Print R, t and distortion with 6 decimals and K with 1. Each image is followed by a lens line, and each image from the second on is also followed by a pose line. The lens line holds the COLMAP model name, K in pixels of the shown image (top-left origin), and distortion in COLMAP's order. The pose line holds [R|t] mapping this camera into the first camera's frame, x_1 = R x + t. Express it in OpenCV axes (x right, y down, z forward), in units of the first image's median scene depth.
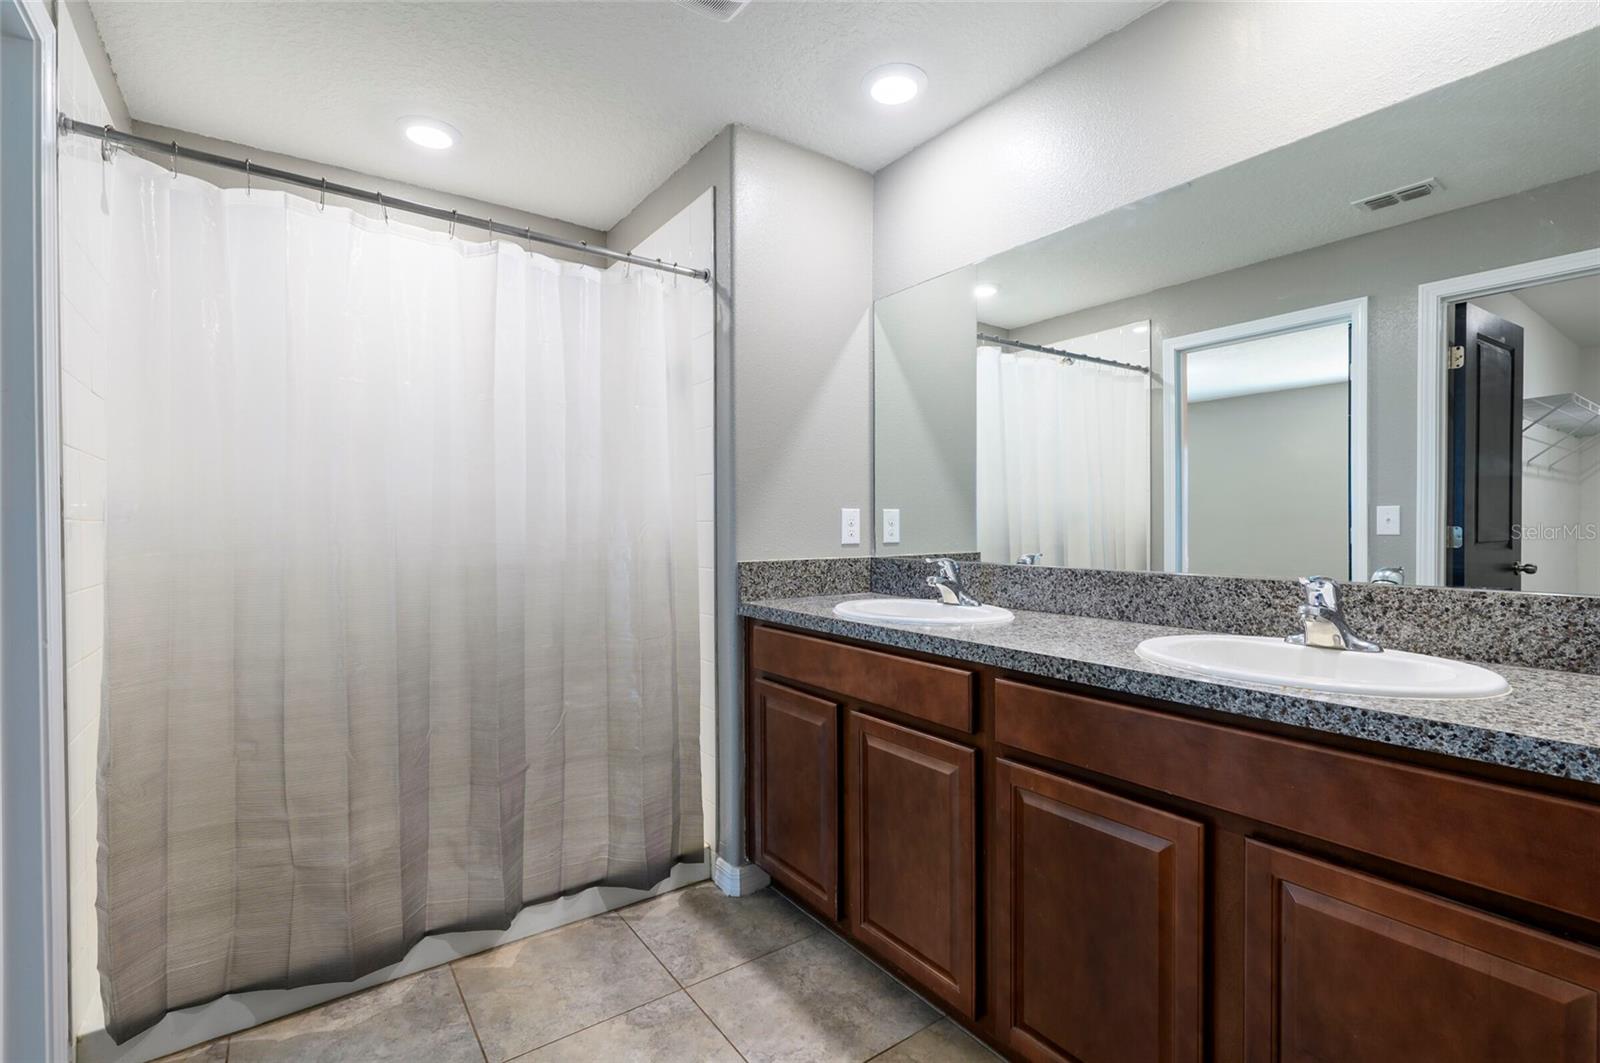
lens RADIAL K [[711.6, 0, 811.4], [0, 711.6, 528.9], [0, 0, 1]] dist [0.001148, 0.000066]
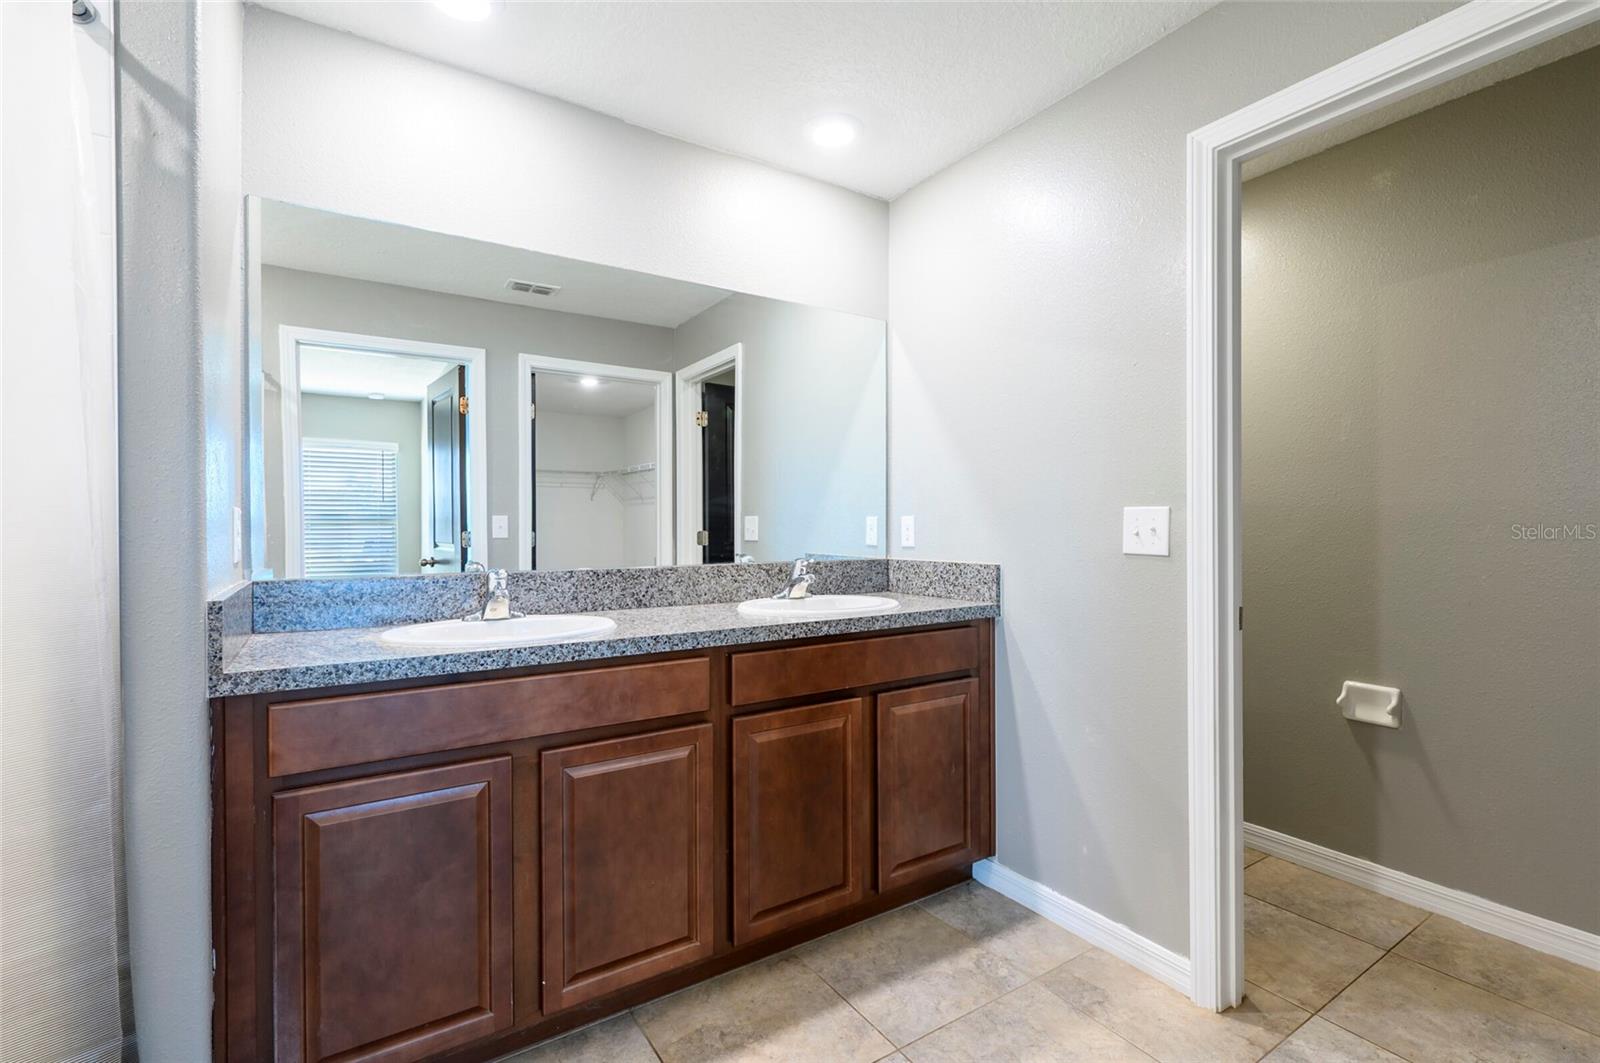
lens RADIAL K [[711.6, 0, 811.4], [0, 711.6, 528.9], [0, 0, 1]] dist [0.001148, 0.000066]
pose [[0.064998, -0.002063, 0.997883, -0.876445], [0.010444, 0.999945, 0.001387, -0.006811], [-0.997831, 0.010331, 0.065016, 0.717473]]
